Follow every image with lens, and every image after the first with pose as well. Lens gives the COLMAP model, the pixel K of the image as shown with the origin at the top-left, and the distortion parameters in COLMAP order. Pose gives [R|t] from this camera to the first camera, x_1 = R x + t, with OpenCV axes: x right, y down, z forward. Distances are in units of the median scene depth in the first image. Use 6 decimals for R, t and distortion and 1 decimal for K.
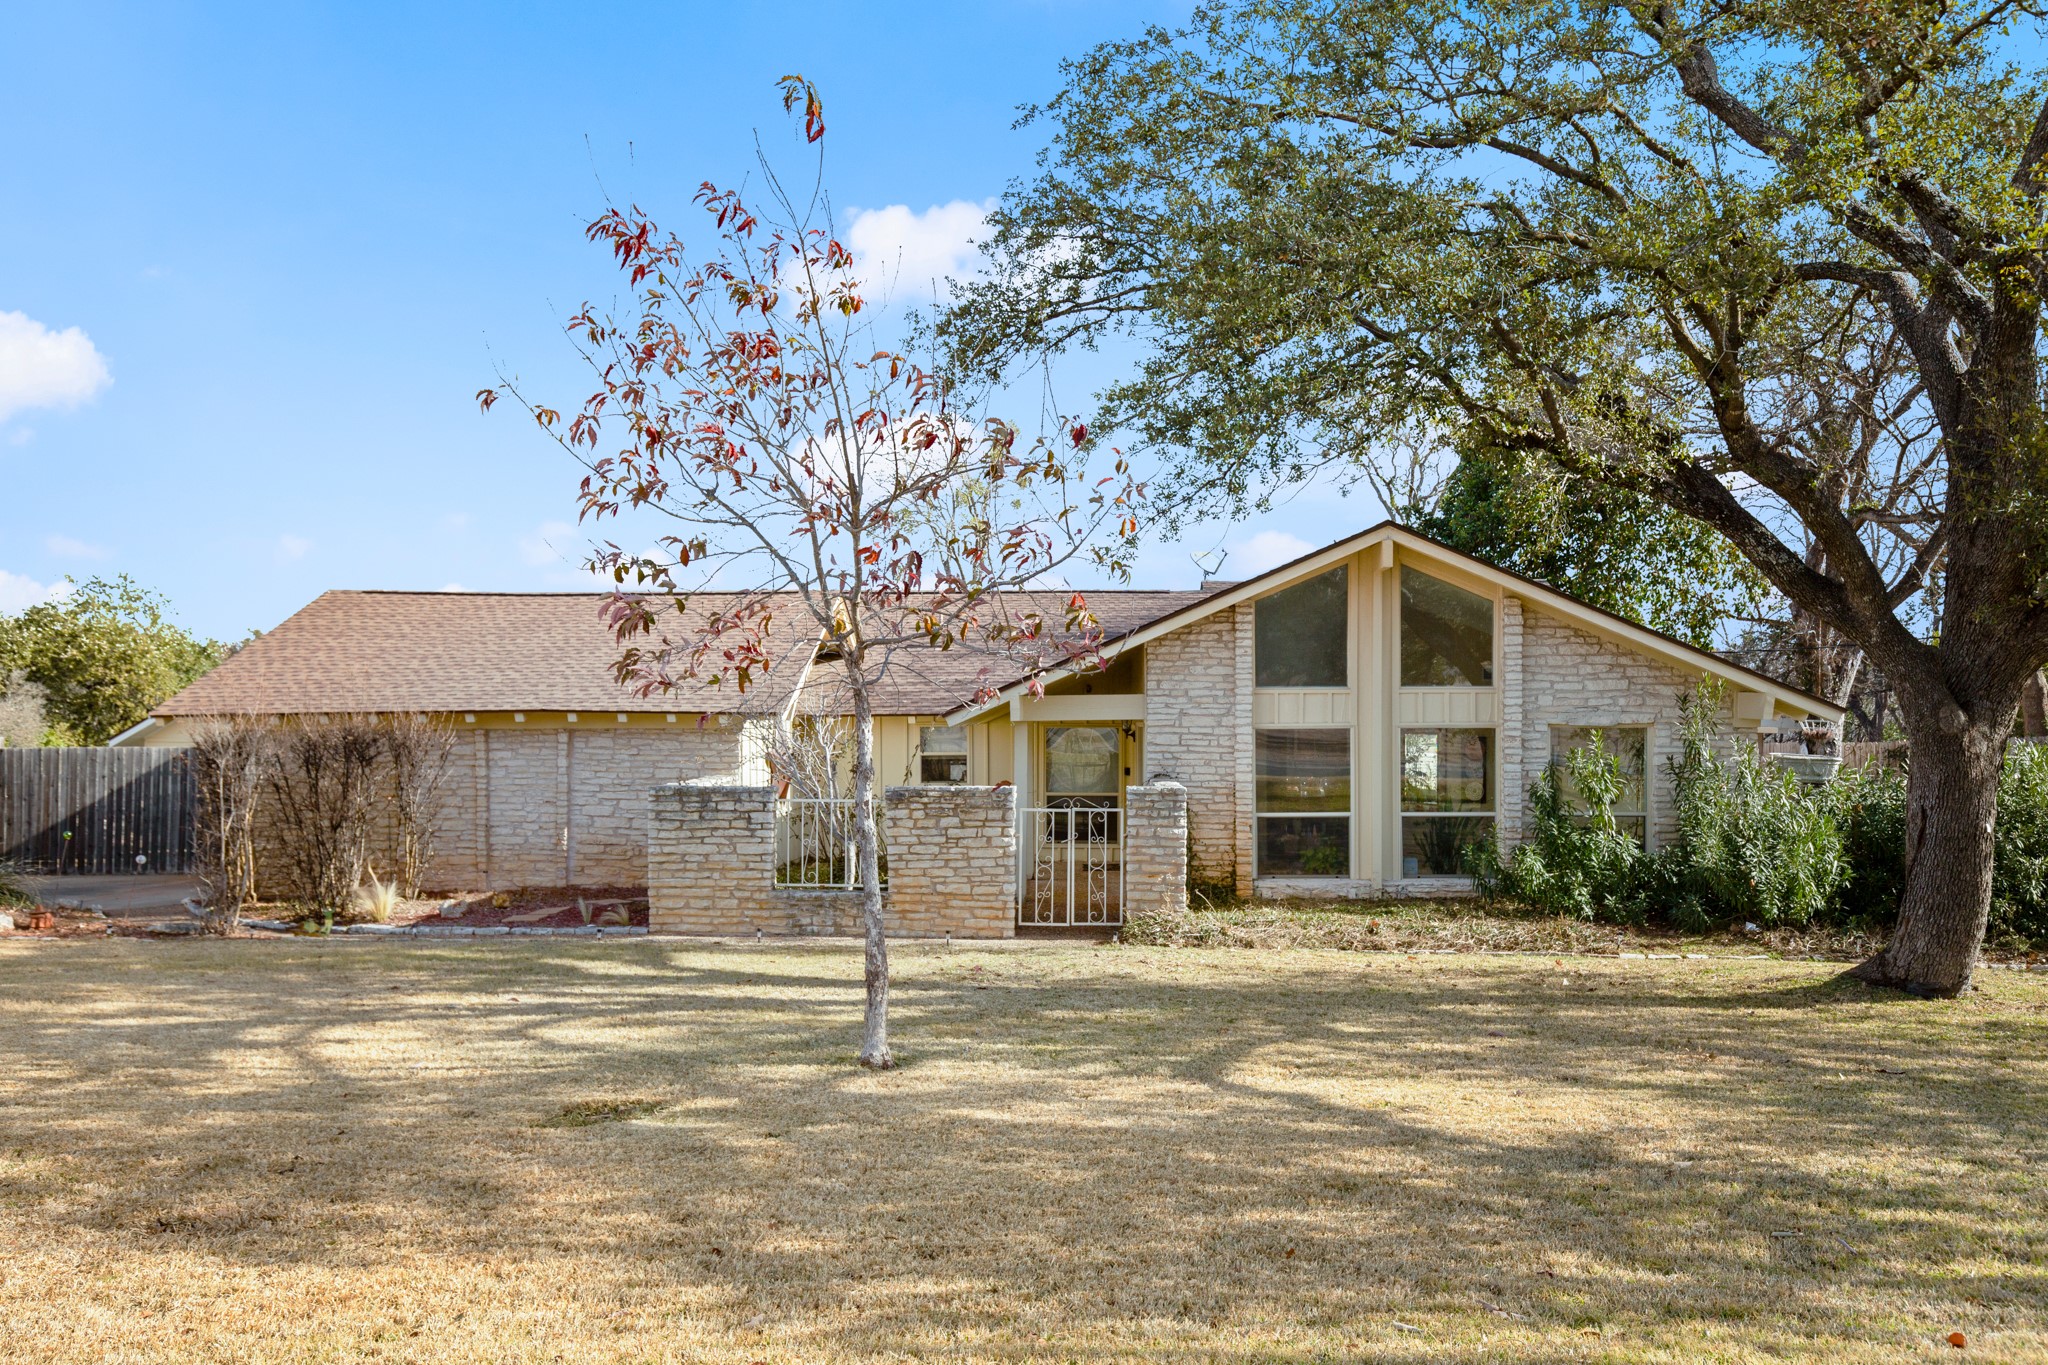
lens RADIAL K [[1606.5, 0, 1024.0], [0, 1606.5, 682.5], [0, 0, 1]] dist [-0.006109, -0.003449]
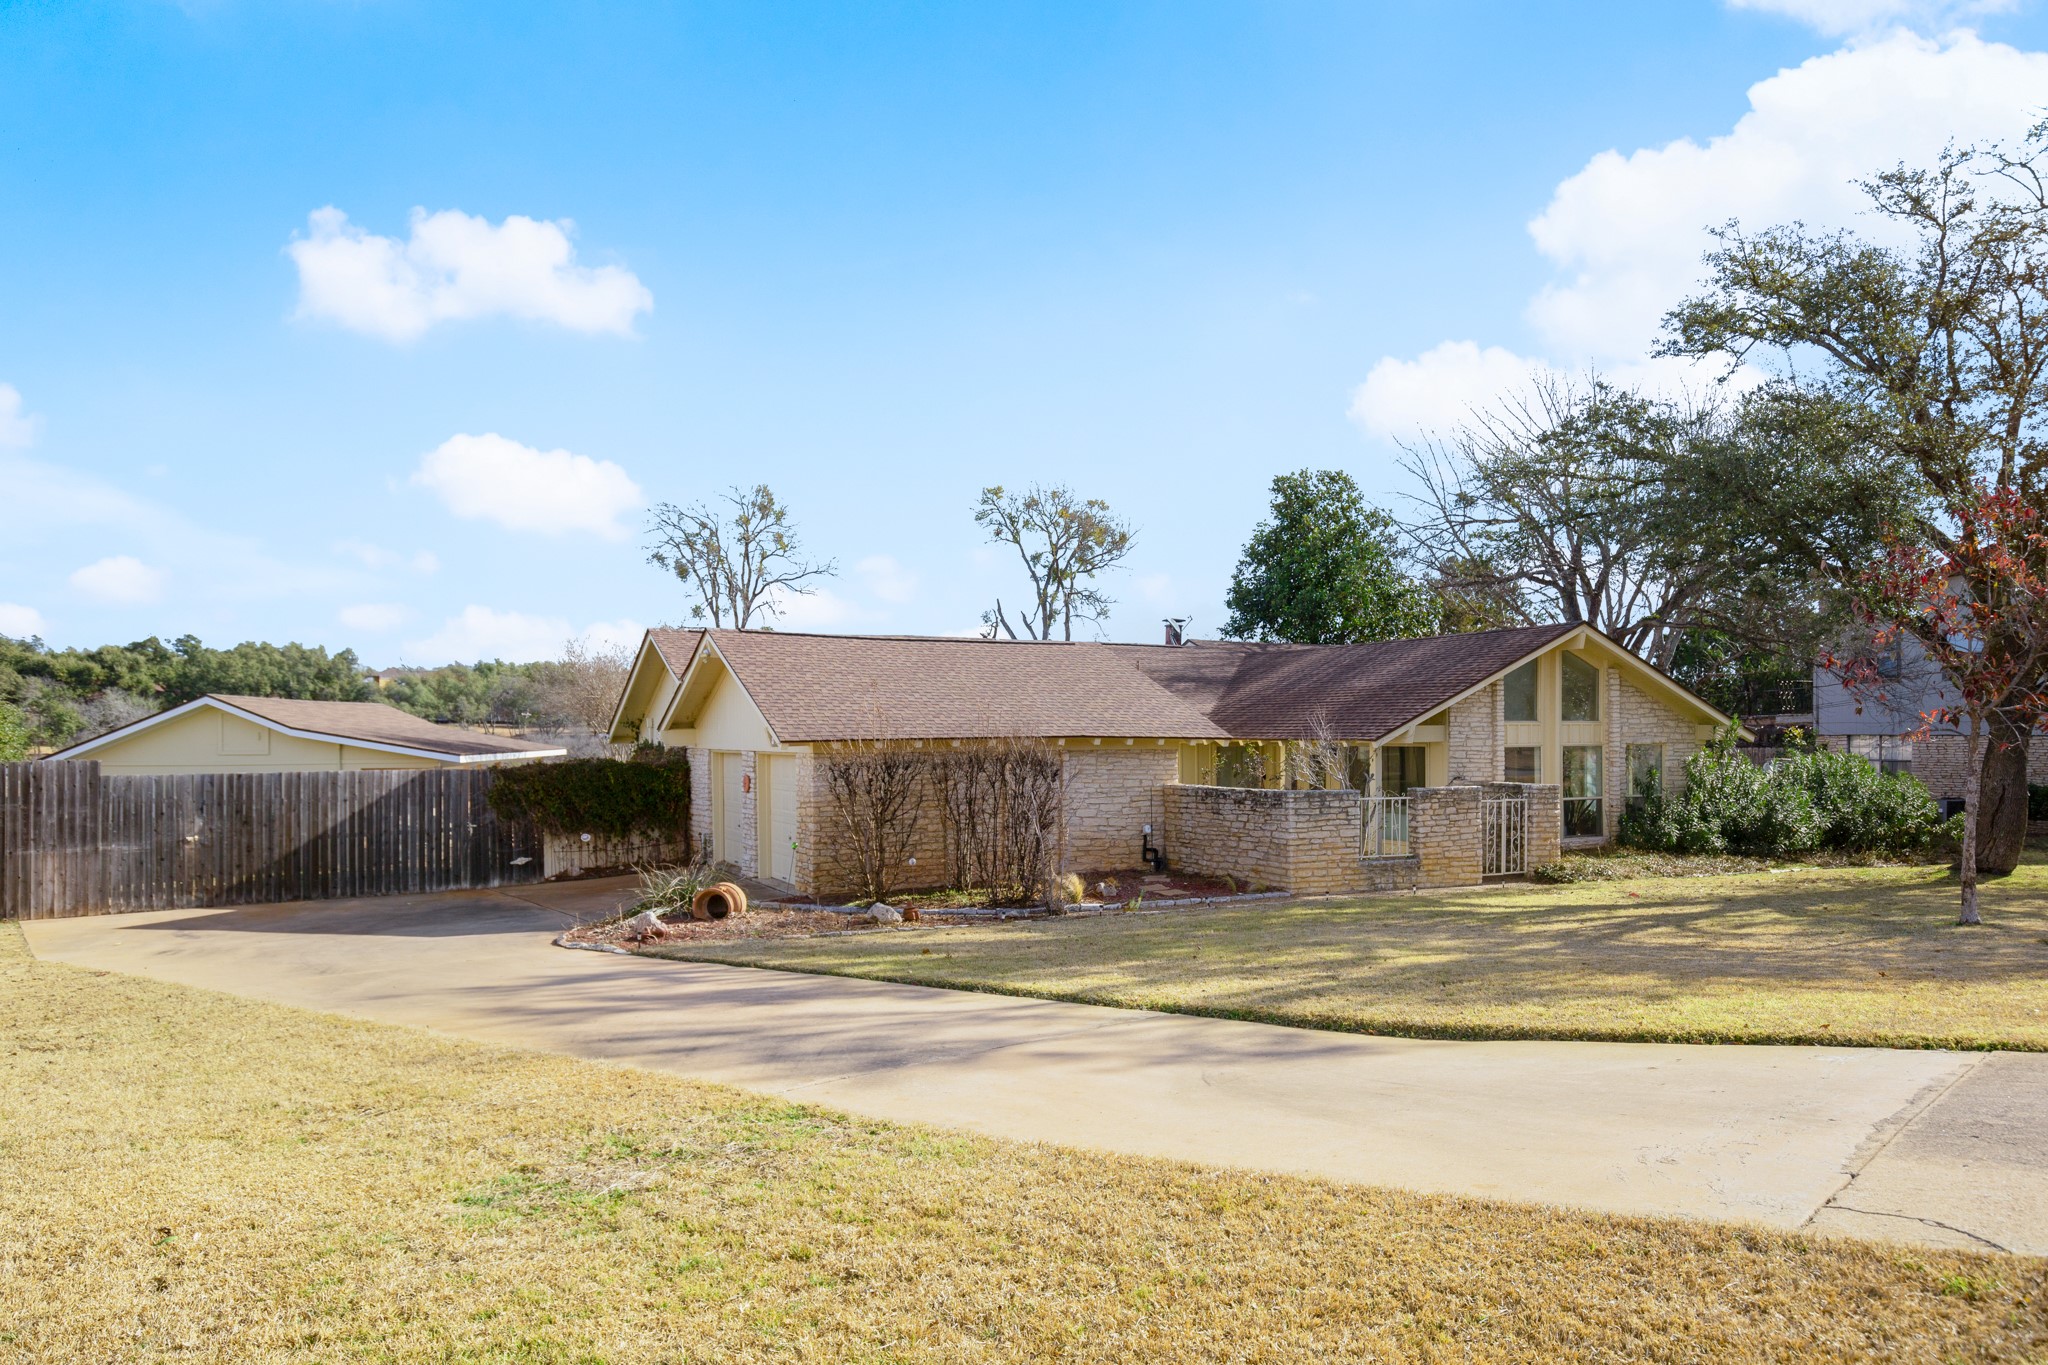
lens RADIAL K [[1354.3, 0, 1024.0], [0, 1354.3, 682.5], [0, 0, 1]] dist [0.002771, 0.000575]
pose [[0.859625, 0.019401, 0.510556, -0.949761], [-0.012568, 0.999779, -0.016831, -0.006810], [-0.510770, 0.008052, 0.859679, 0.093287]]
